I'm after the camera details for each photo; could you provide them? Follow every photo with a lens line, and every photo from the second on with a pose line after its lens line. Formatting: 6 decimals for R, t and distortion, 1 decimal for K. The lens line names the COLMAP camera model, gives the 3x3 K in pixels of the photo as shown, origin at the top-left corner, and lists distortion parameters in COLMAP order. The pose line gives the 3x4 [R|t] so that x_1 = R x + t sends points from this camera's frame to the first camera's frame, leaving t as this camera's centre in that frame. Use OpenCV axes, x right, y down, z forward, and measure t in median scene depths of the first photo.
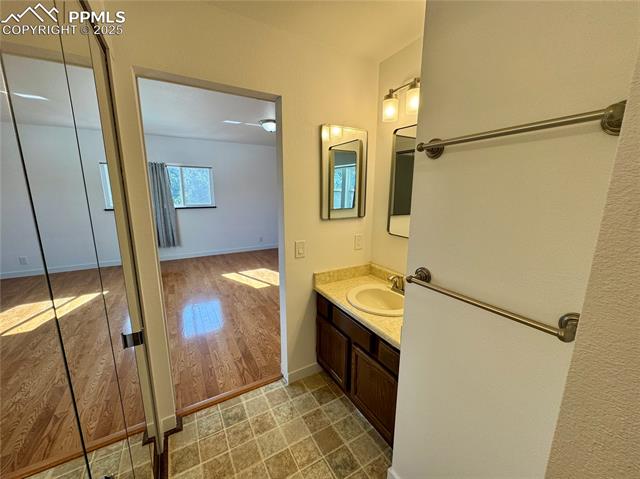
lens RADIAL K [[255.7, 0, 322.9], [0, 255.7, 239.1], [0, 0, 1]] dist [0.000811, -0.000677]
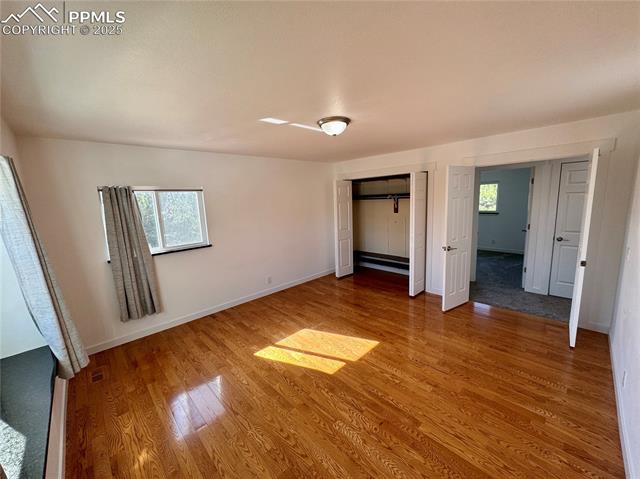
lens RADIAL K [[255.7, 0, 320.6], [0, 255.7, 240.4], [0, 0, 1]] dist [0.000811, -0.000677]
pose [[0.971071, -0.088690, 0.221710, -0.310217], [0.095982, 0.995133, -0.022312, -0.104349], [-0.218652, 0.042947, 0.974857, 0.281237]]
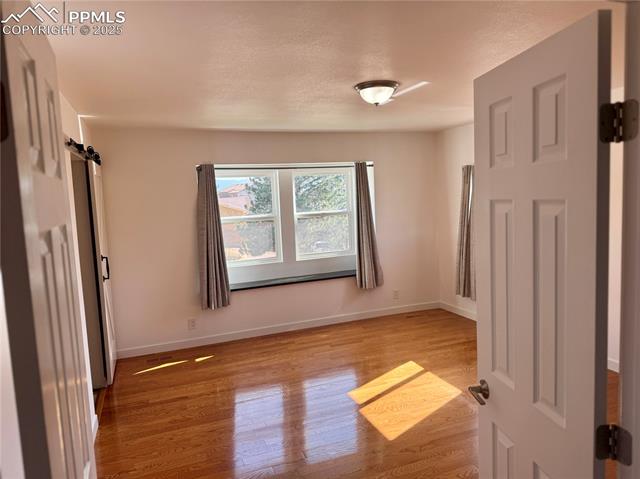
lens RADIAL K [[447.4, 0, 320.2], [0, 447.4, 239.4], [0, 0, 1]] dist [0.060174, 0.000014]
pose [[-0.166090, 0.099963, -0.981031, 0.525287], [-0.141975, 0.982060, 0.124105, -0.197108], [0.975837, 0.159894, -0.148918, 0.807498]]
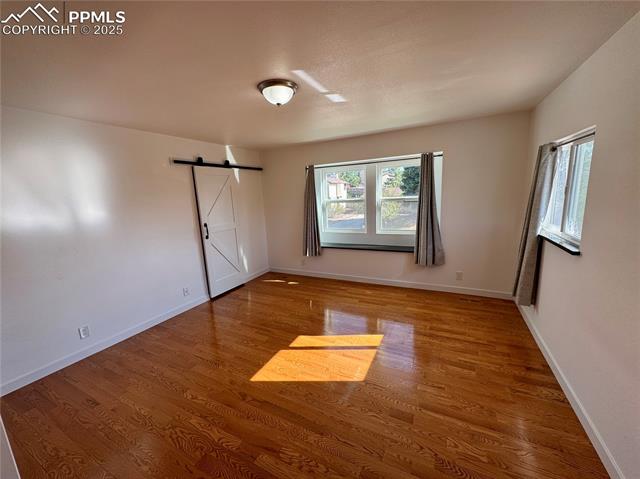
lens RADIAL K [[255.7, 0, 319.3], [0, 255.7, 240.7], [0, 0, 1]] dist [0.000811, -0.000677]
pose [[-0.843731, 0.134049, -0.519759, 0.035820], [-0.056808, 0.940576, 0.334797, -0.255565], [0.533752, 0.312005, -0.785978, 1.191740]]
